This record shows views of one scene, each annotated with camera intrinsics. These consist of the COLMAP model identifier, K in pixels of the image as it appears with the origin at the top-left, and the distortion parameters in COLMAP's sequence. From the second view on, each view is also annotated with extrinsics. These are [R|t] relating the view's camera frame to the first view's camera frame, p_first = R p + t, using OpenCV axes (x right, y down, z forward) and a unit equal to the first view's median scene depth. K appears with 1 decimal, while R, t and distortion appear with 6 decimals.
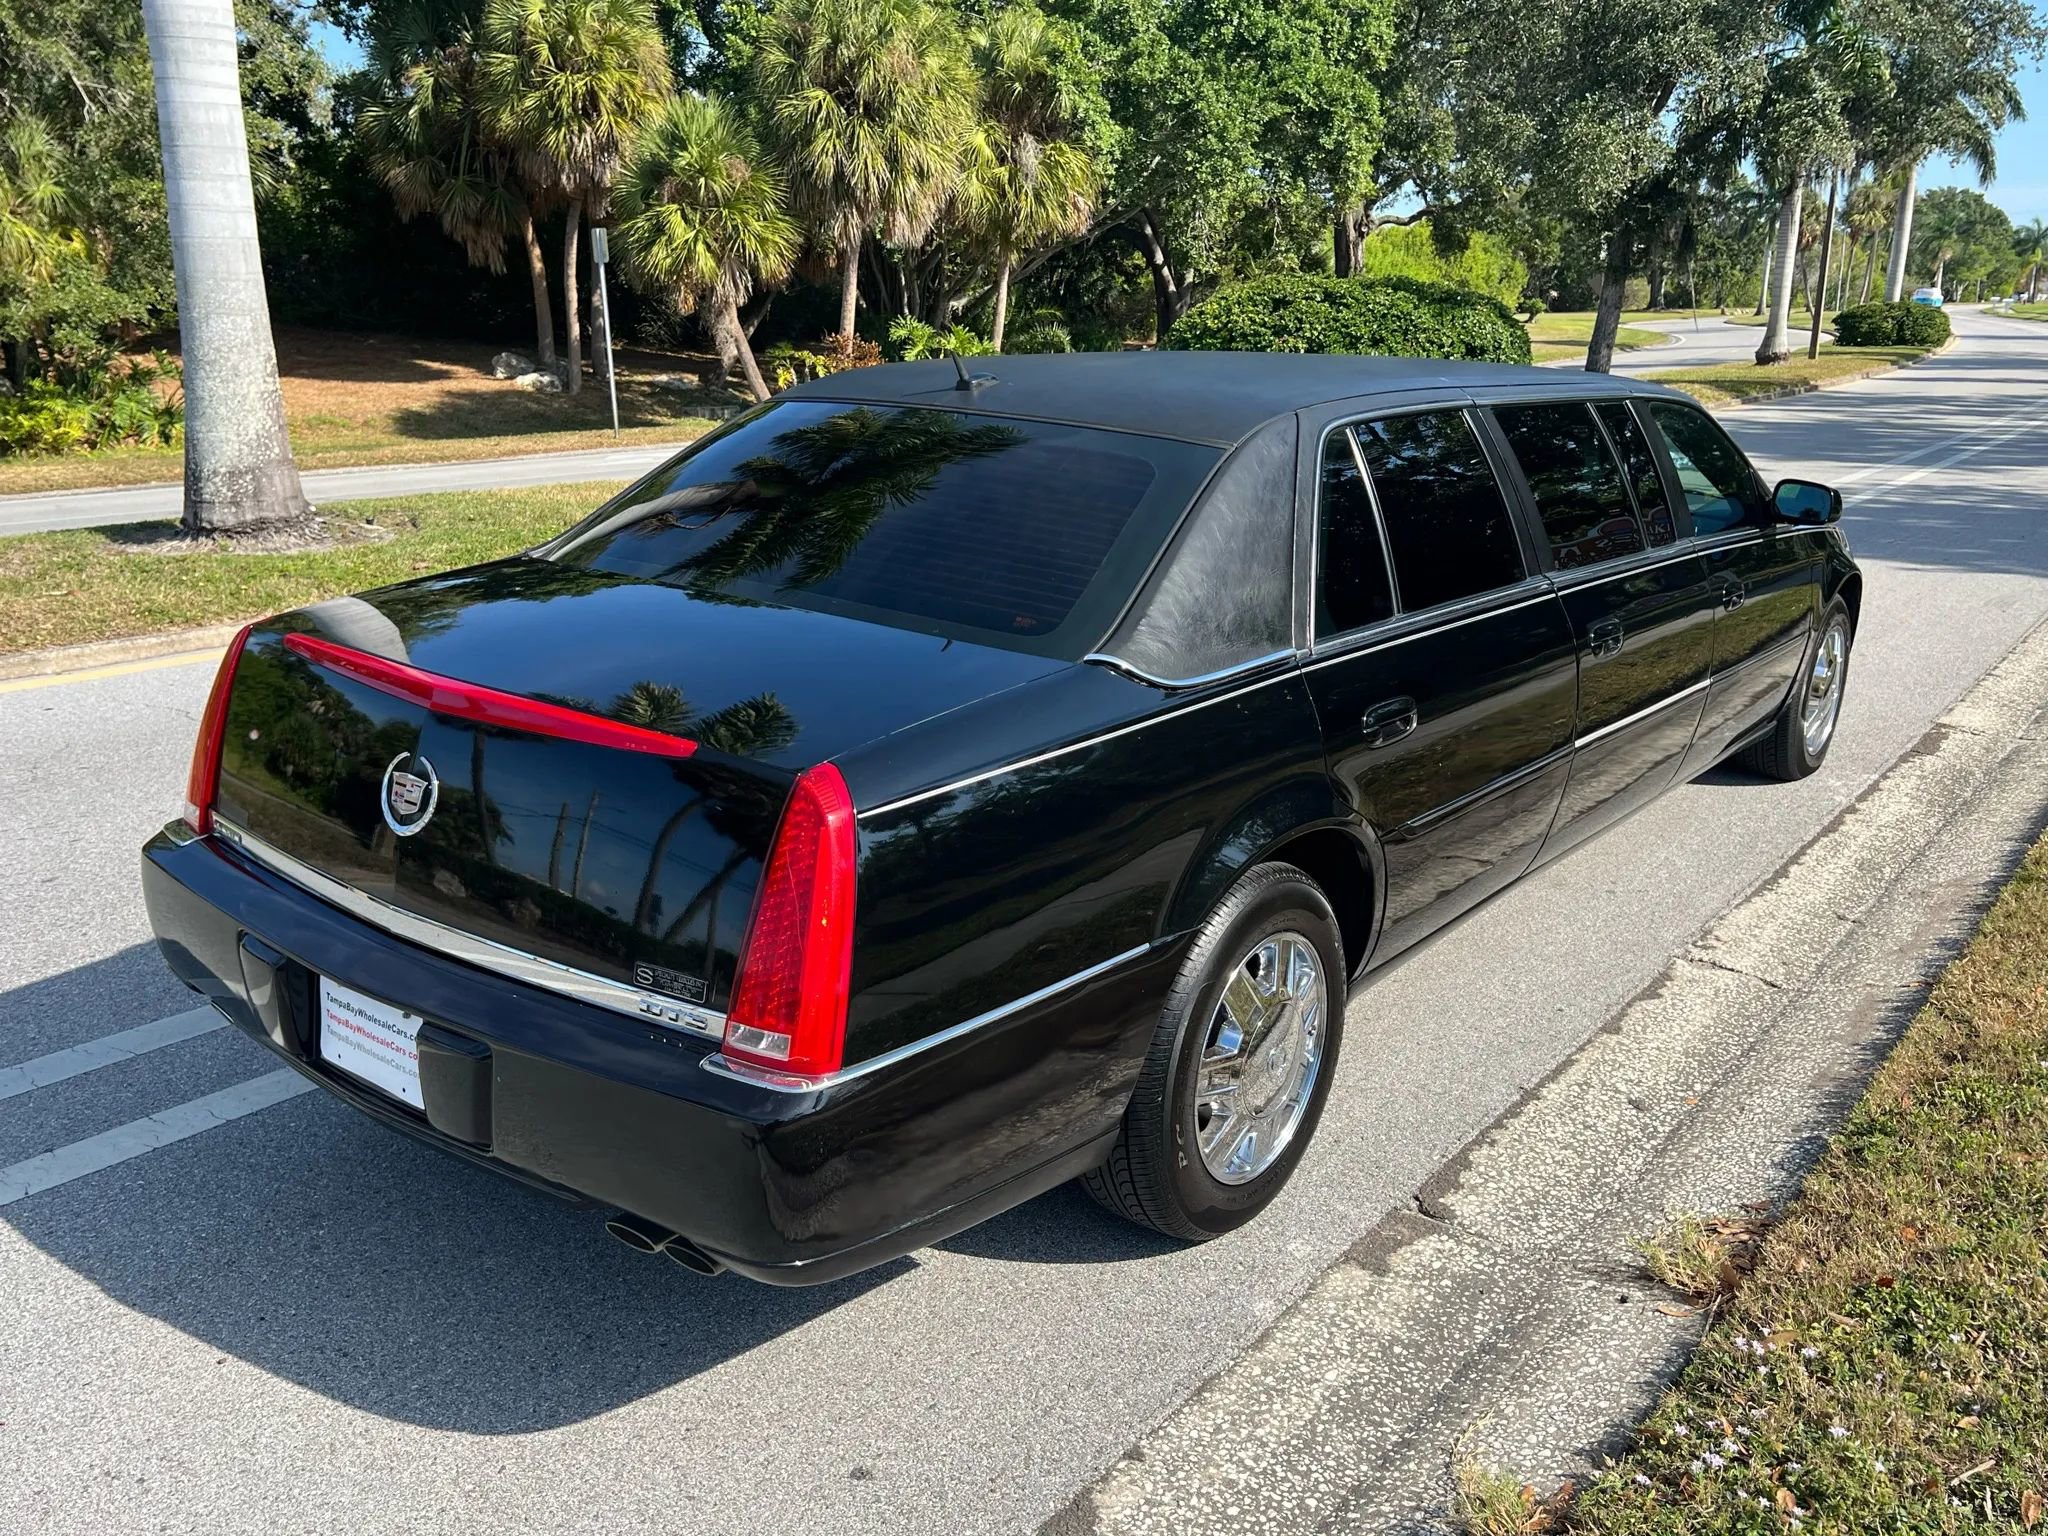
lens RADIAL K [[1711.6, 0, 1029.1], [0, 1711.6, 769.9], [0, 0, 1]] dist [0.029768, -0.028262]
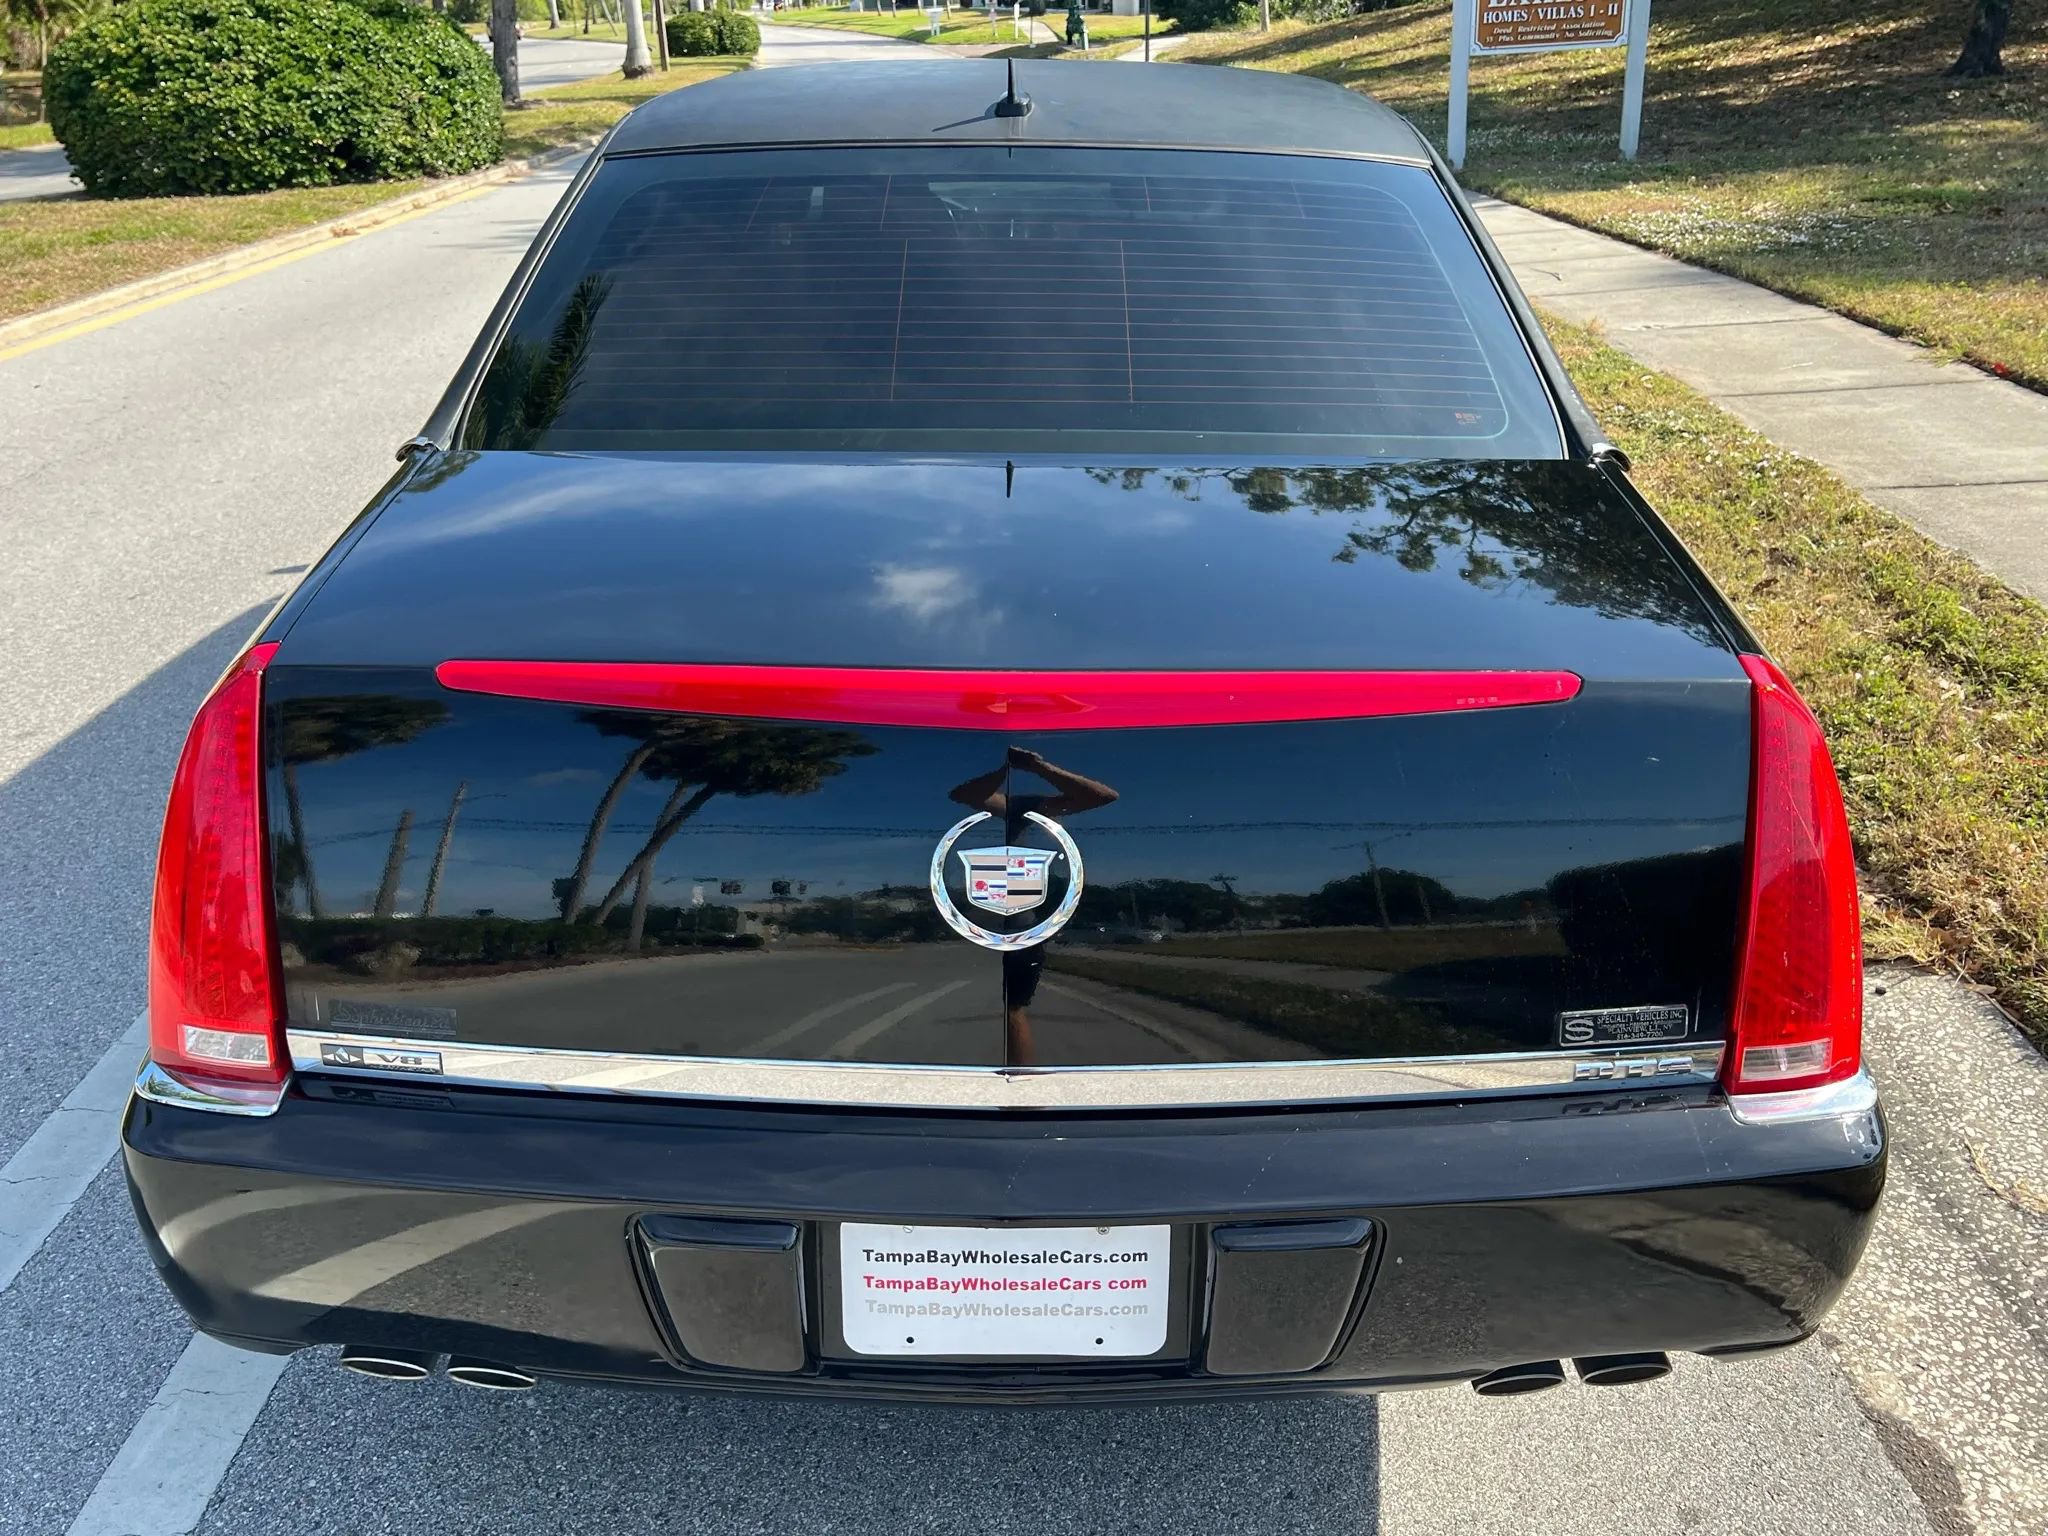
lens RADIAL K [[1704.3, 0, 1024.0], [0, 1704.3, 768.0], [0, 0, 1]] dist [0.032073, -0.031697]
pose [[0.794122, -0.264415, 0.547225, -0.319111], [0.181711, 0.962510, 0.201383, -0.066025], [-0.579958, -0.060486, 0.812398, 0.253389]]
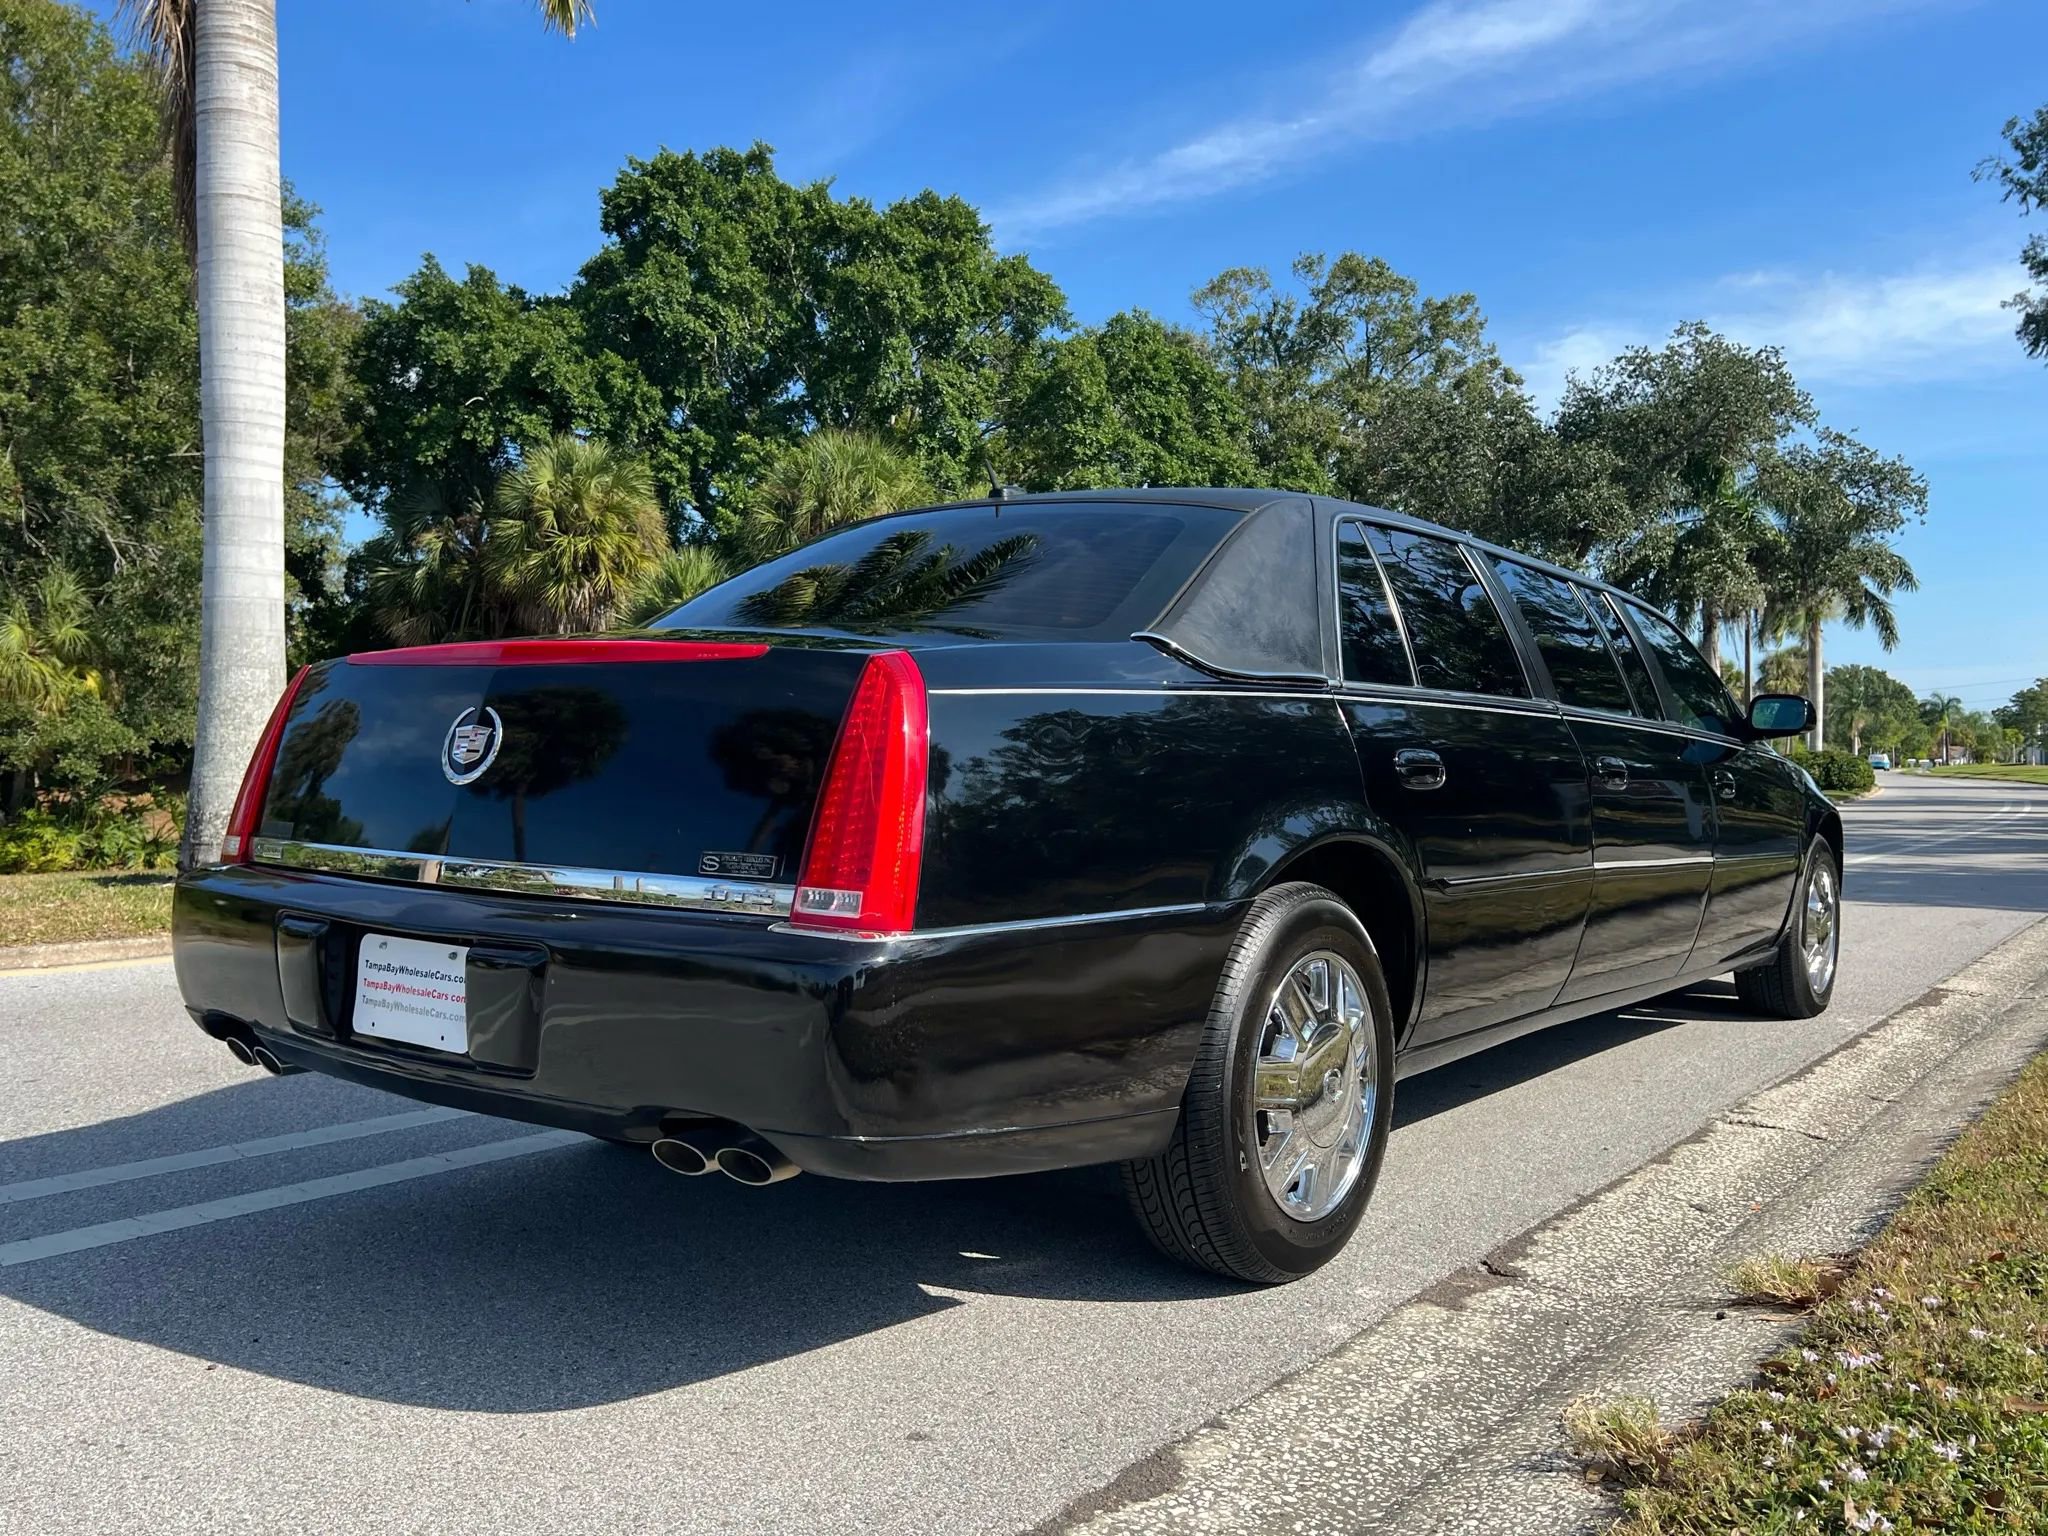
lens RADIAL K [[1704.3, 0, 1024.0], [0, 1704.3, 768.0], [0, 0, 1]] dist [0.032073, -0.031697]
pose [[0.999818, -0.004807, 0.018453, -0.026431], [0.009576, 0.963404, -0.267882, 0.144135], [-0.016490, 0.268010, 0.963275, 0.014836]]
